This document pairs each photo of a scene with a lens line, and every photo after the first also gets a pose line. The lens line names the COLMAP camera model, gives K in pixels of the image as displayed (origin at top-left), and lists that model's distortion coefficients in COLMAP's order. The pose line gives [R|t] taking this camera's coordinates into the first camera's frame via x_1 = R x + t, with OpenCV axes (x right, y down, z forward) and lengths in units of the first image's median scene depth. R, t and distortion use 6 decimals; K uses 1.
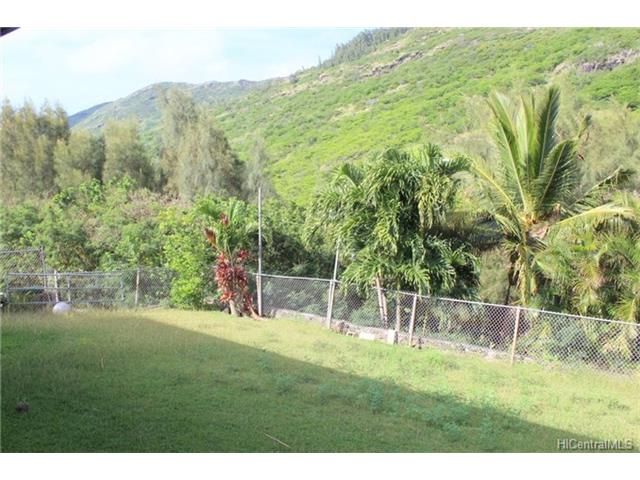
lens RADIAL K [[541.7, 0, 320.0], [0, 541.7, 240.0], [0, 0, 1]] dist [-0.177860, 0.179325]
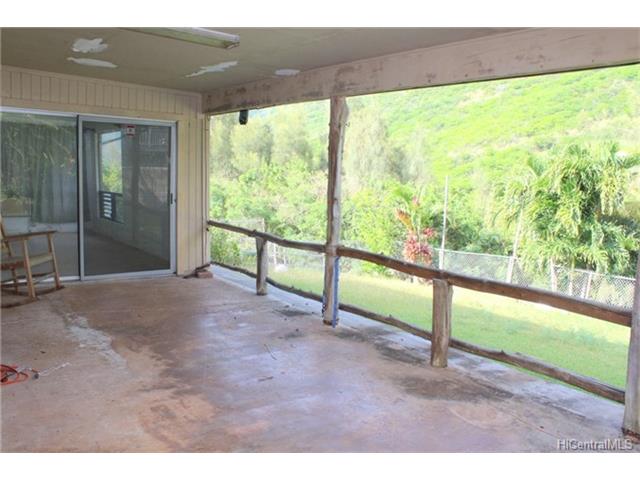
lens RADIAL K [[541.7, 0, 320.0], [0, 541.7, 240.0], [0, 0, 1]] dist [-0.177860, 0.179325]
pose [[0.976178, 0.046712, -0.211883, -0.147986], [-0.040472, 0.998612, 0.033691, 0.017081], [0.213163, -0.024313, 0.976714, -0.203931]]
